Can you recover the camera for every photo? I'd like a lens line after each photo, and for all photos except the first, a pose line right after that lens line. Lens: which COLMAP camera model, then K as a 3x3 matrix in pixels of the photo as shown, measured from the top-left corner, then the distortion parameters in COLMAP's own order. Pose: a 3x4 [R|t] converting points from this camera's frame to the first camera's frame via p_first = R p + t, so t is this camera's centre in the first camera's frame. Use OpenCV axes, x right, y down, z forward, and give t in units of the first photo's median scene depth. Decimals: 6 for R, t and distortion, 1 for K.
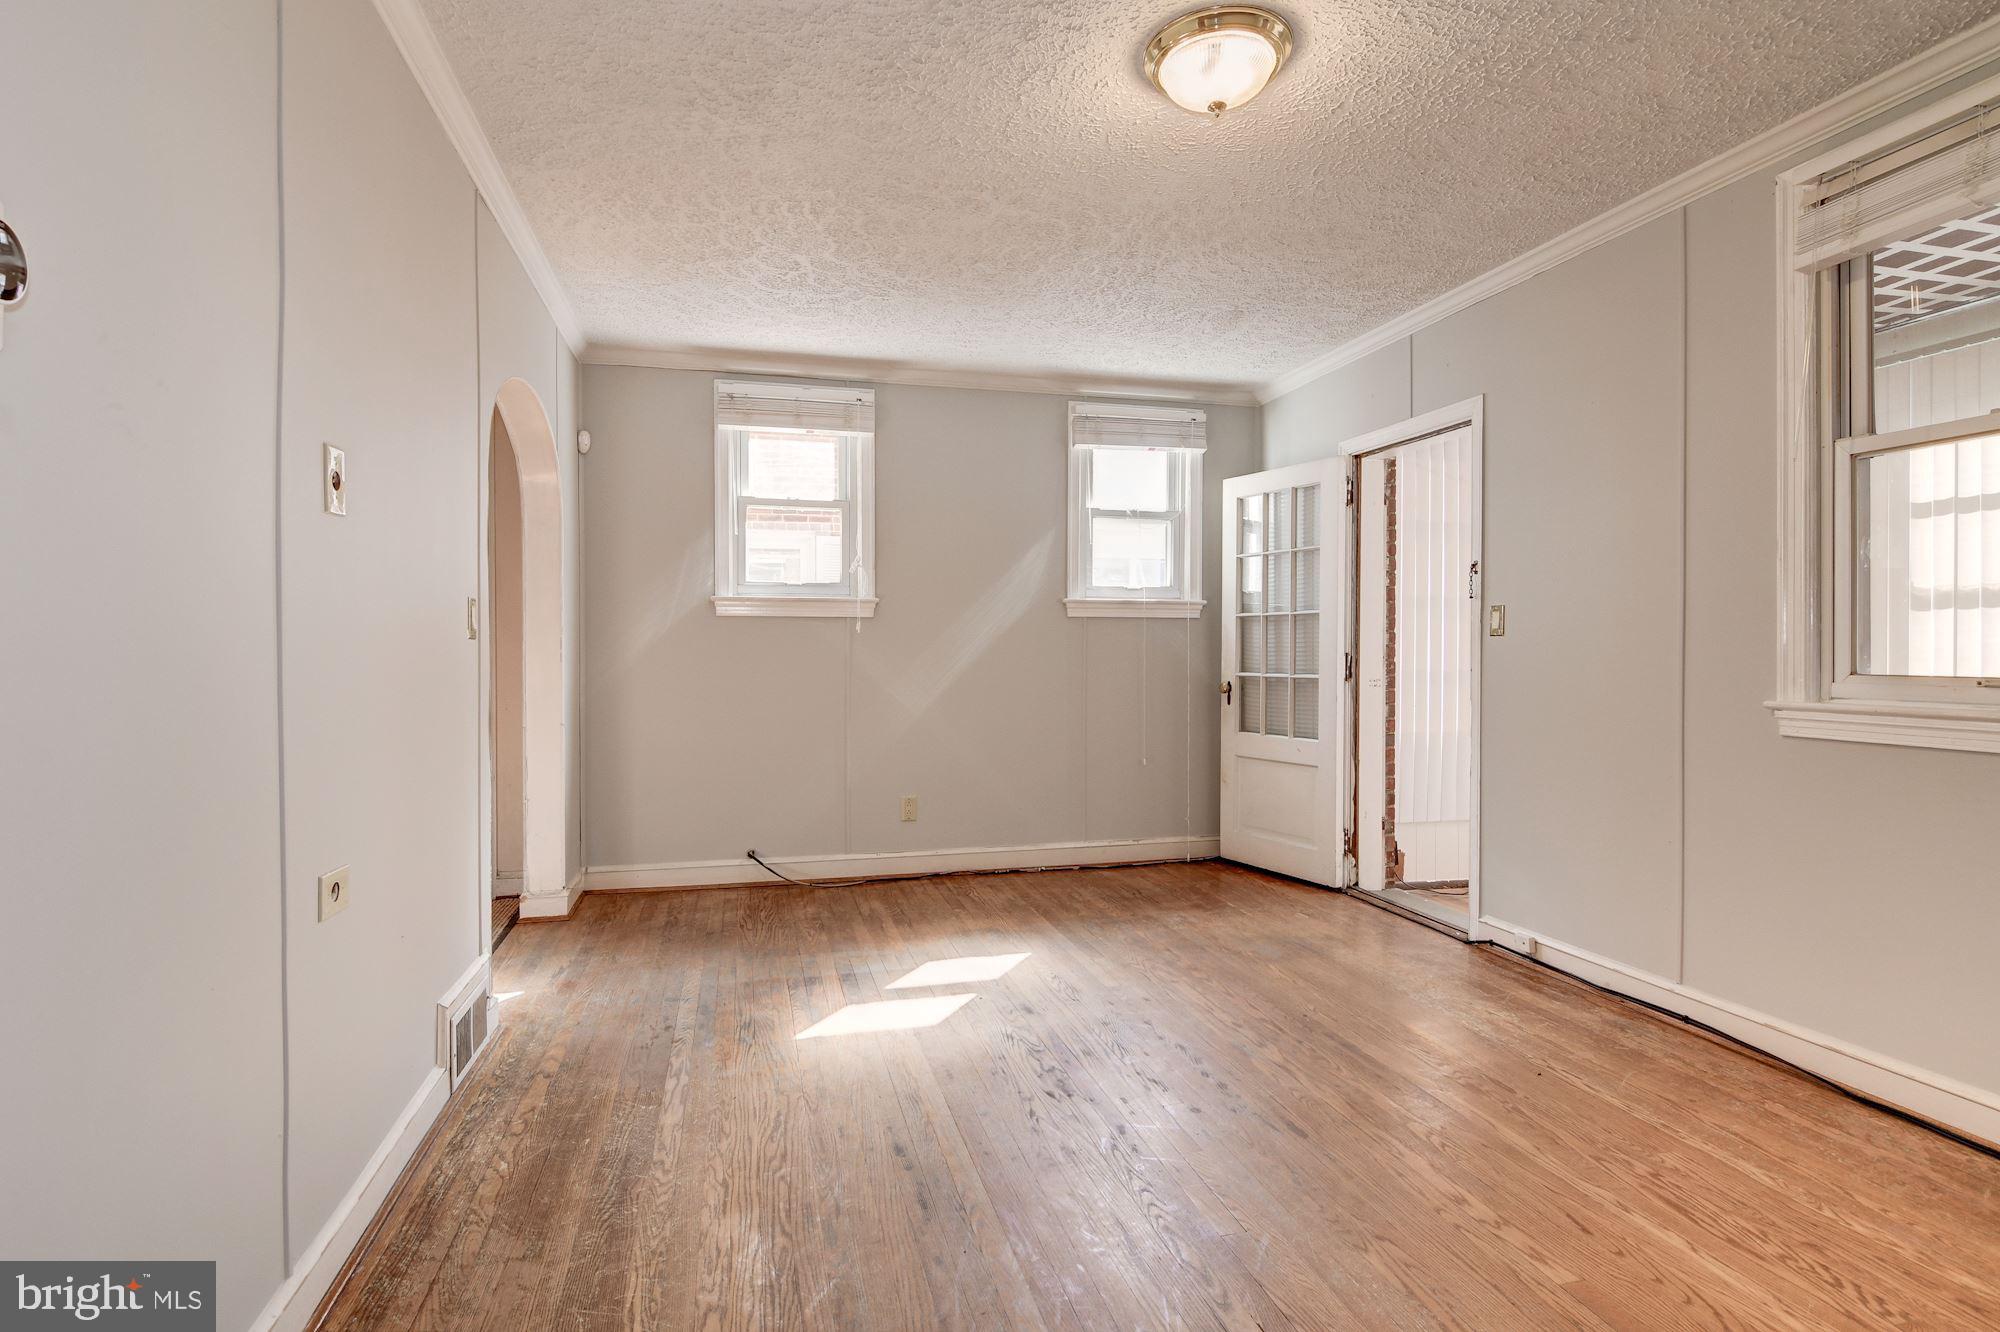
lens RADIAL K [[994.9, 0, 979.0], [0, 994.9, 658.0], [0, 0, 1]] dist [0.006463, -0.006714]
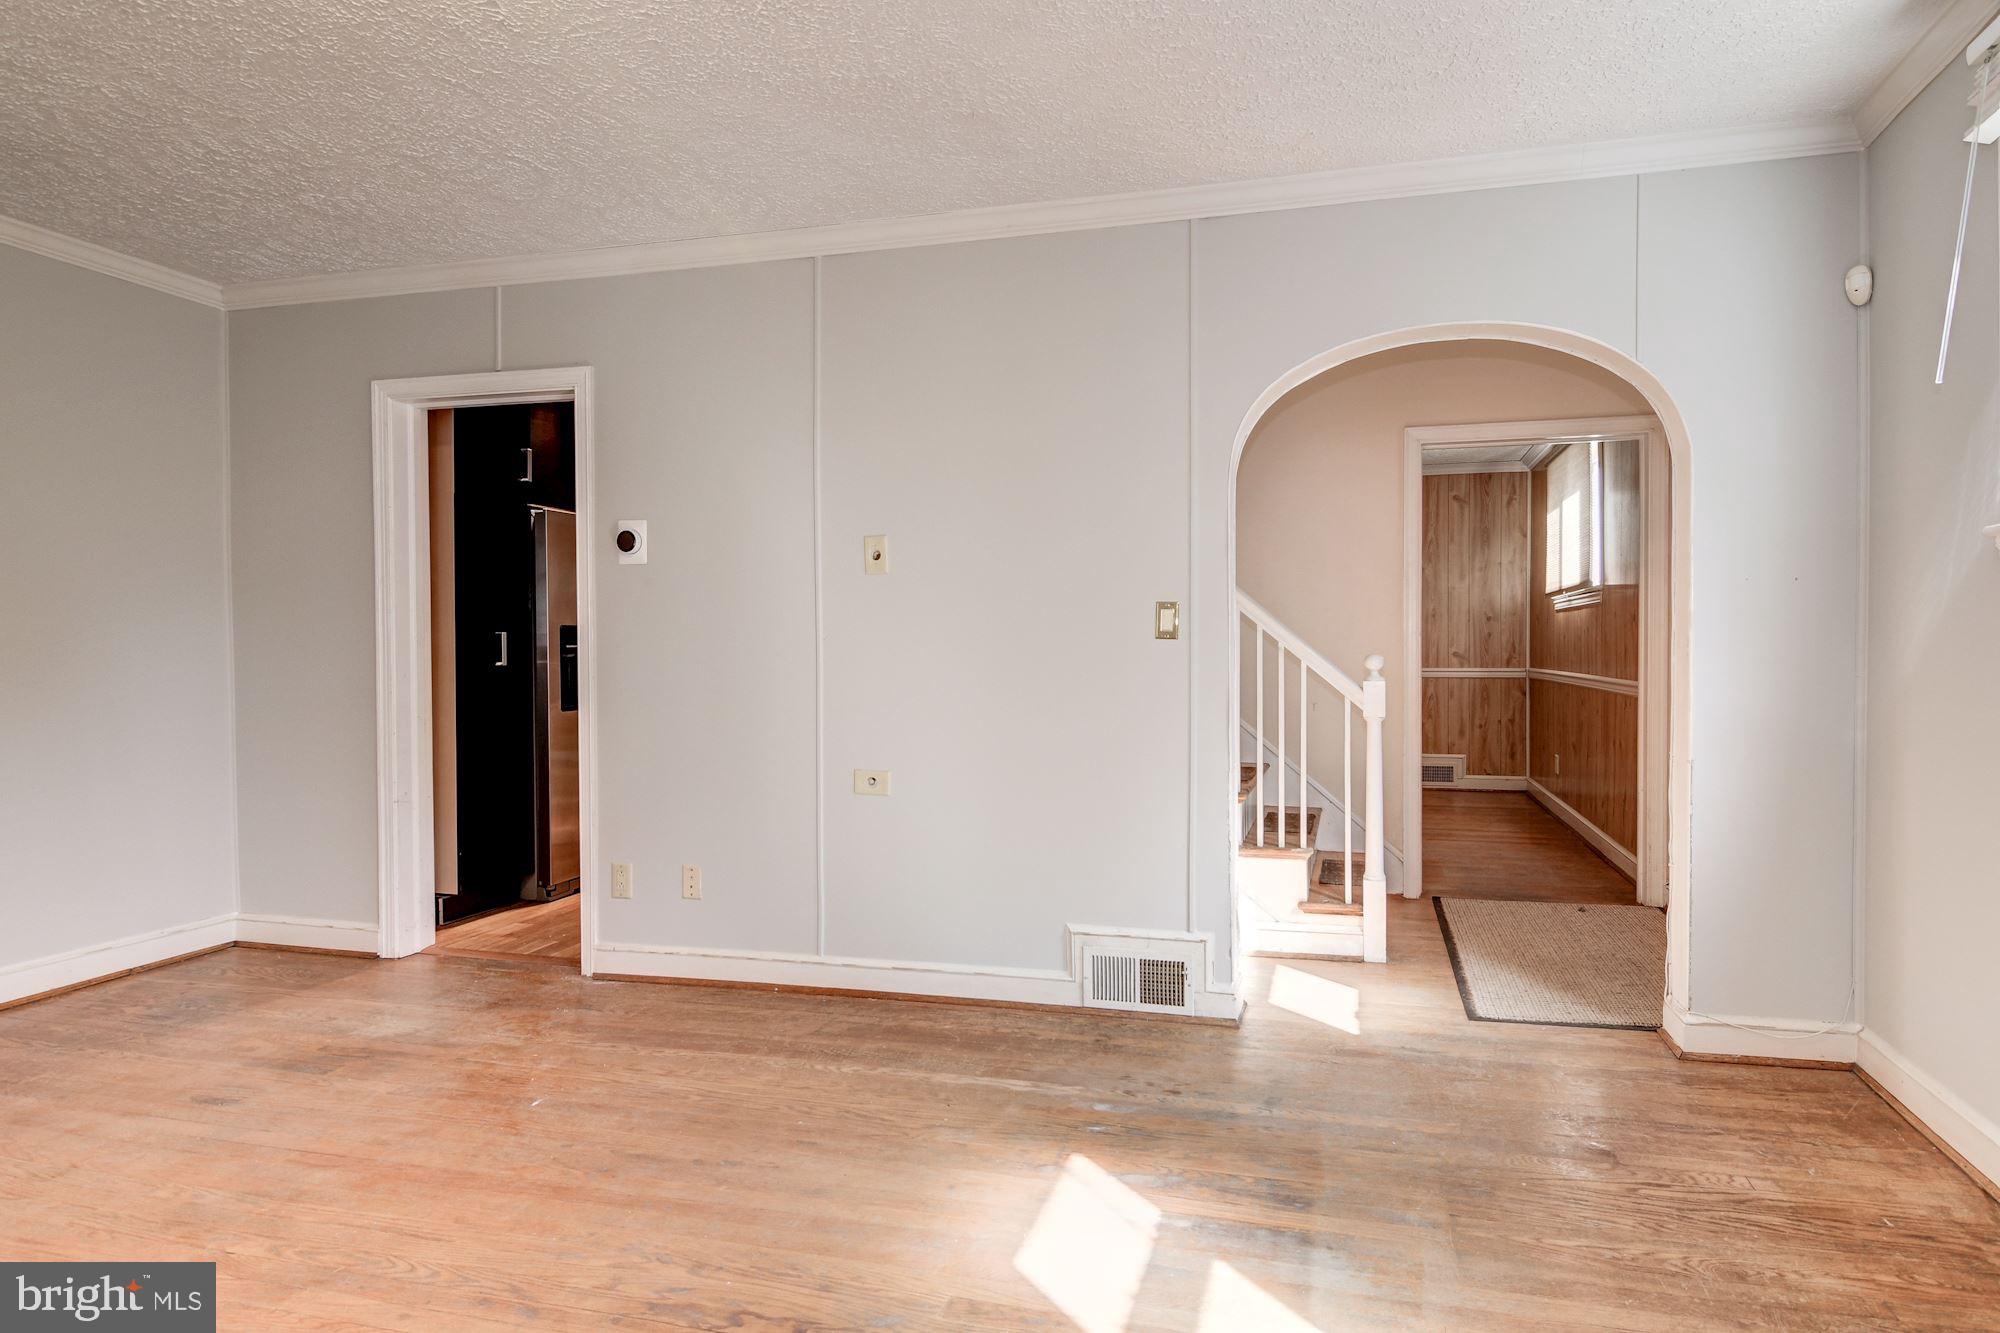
lens RADIAL K [[994.9, 0, 1139.5], [0, 994.9, 671.0], [0, 0, 1]] dist [0.006463, -0.006714]
pose [[-0.435183, 0.019069, -0.900140, 0.412486], [-0.008271, 0.999649, 0.025176, -0.009052], [0.900304, 0.018401, -0.434873, 1.195455]]
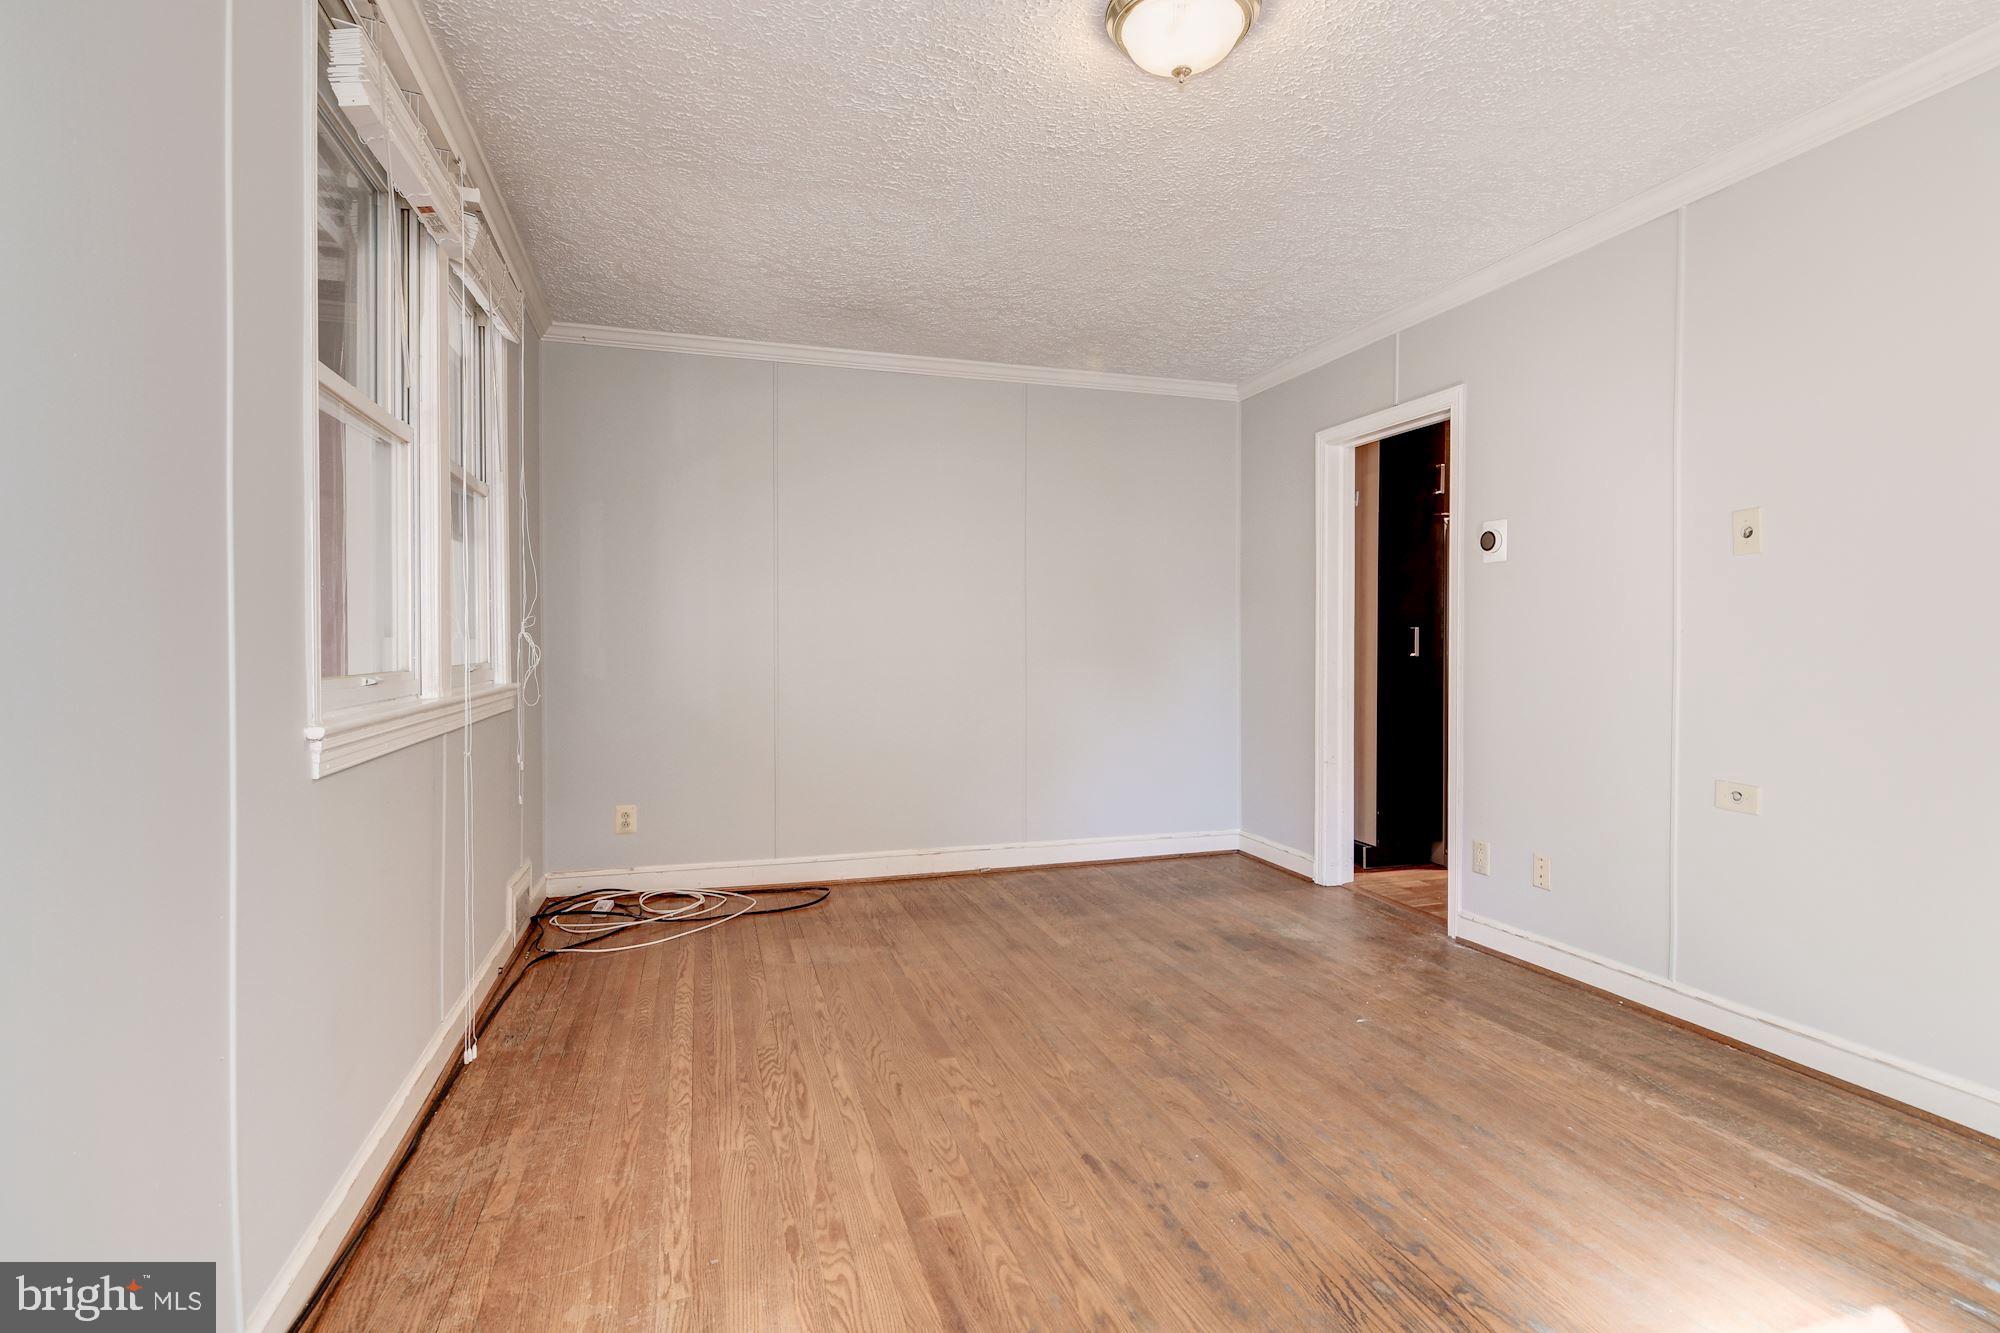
lens RADIAL K [[994.9, 0, 1011.3], [0, 994.9, 660.3], [0, 0, 1]] dist [0.006463, -0.006714]
pose [[-0.997522, 0.001914, -0.070330, 0.319792], [-0.000120, 0.999582, 0.028905, -0.012460], [0.070356, 0.028842, -0.997105, 1.328586]]
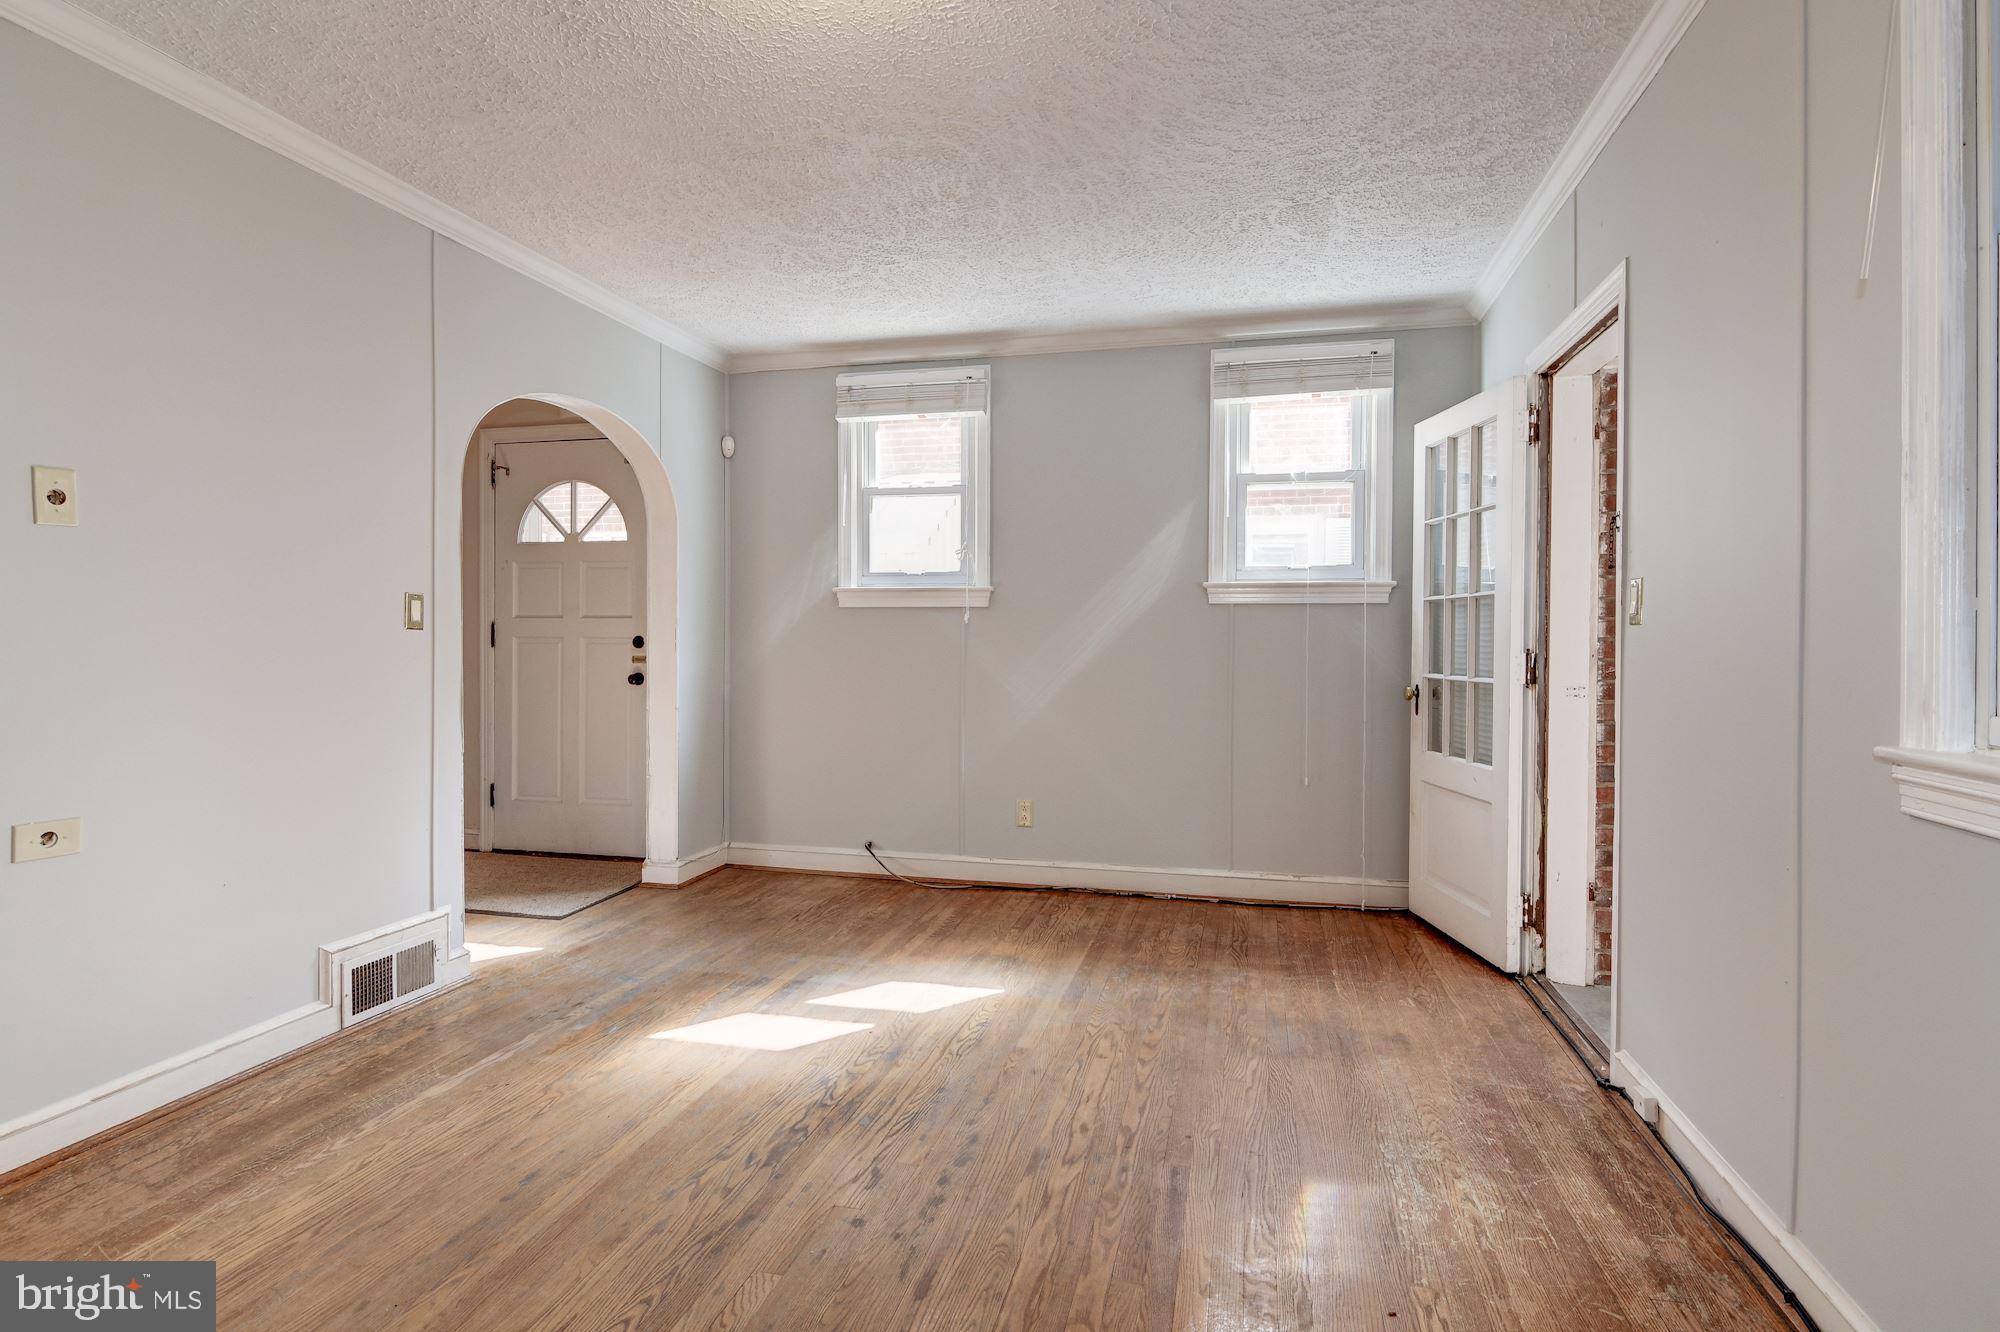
lens RADIAL K [[994.9, 0, 1005.9], [0, 994.9, 645.5], [0, 0, 1]] dist [0.006463, -0.006714]
pose [[0.886503, 0.006997, -0.462670, 0.500620], [-0.008779, 0.999960, -0.001699, -0.003995], [0.462639, 0.005568, 0.886529, 0.253551]]
